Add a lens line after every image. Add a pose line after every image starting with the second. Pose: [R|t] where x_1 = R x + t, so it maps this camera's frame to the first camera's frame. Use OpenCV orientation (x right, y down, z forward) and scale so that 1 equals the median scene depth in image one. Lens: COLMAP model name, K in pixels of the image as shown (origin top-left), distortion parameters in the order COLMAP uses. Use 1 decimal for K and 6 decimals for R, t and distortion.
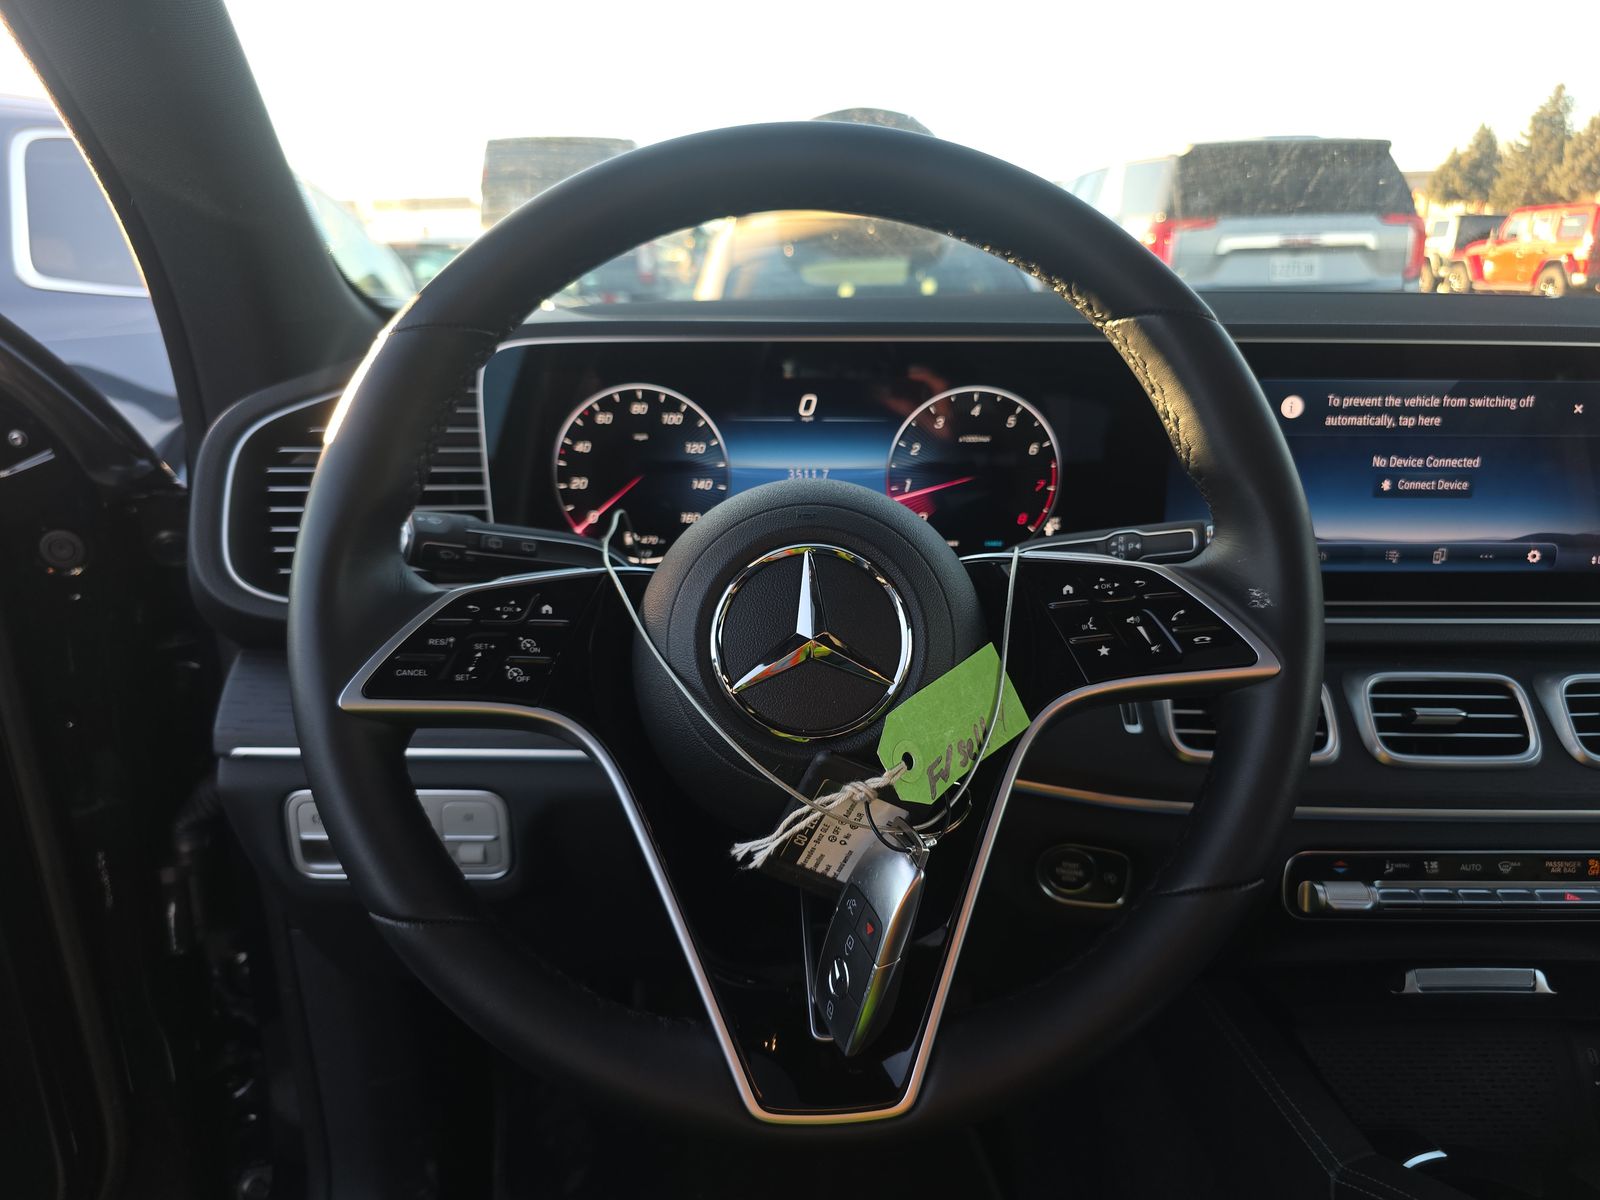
lens RADIAL K [[1109.1, 0, 805.4], [0, 1109.1, 598.4], [0, 0, 1]] dist [0.059189, -0.014604]
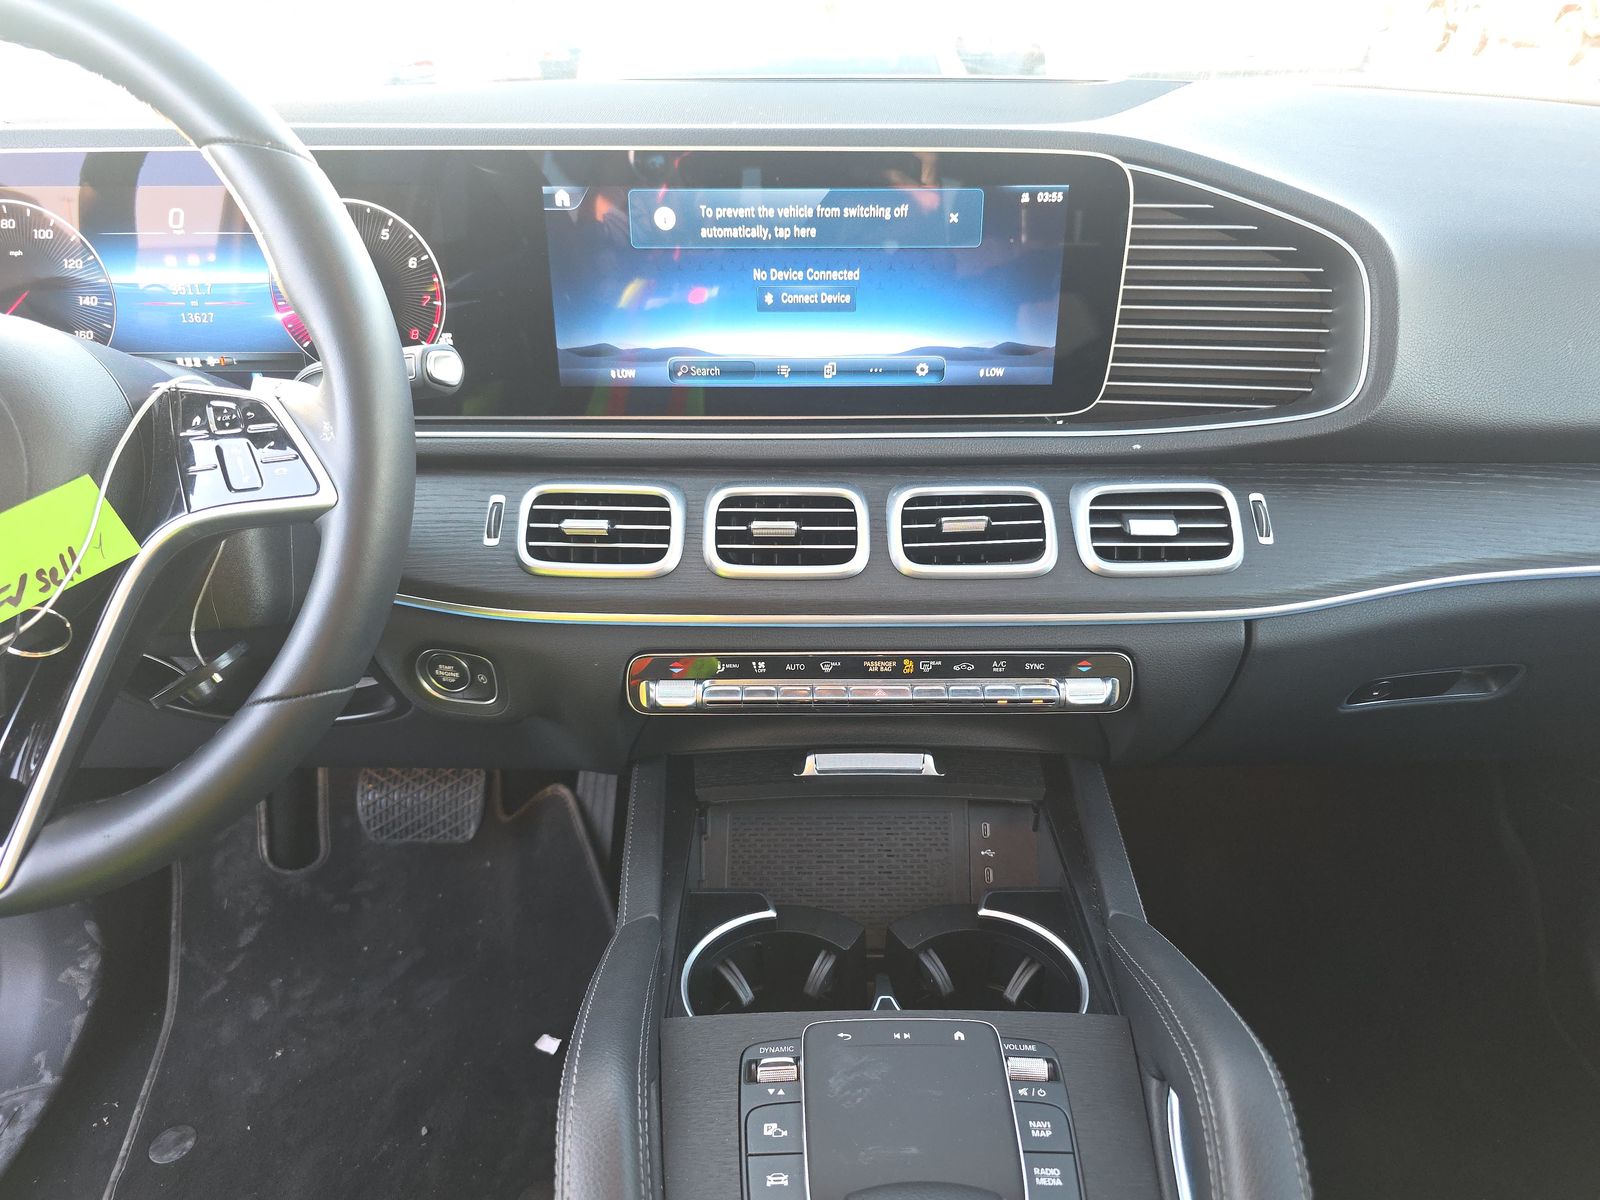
lens RADIAL K [[1060.9, 0, 797.0], [0, 1060.9, 601.3], [0, 0, 1]] dist [0.011150, -0.000323]
pose [[0.999290, 0.001069, -0.037648, 0.588426], [0.005487, 0.984802, 0.173595, 0.001330], [0.037262, -0.173679, 0.984097, 0.019634]]
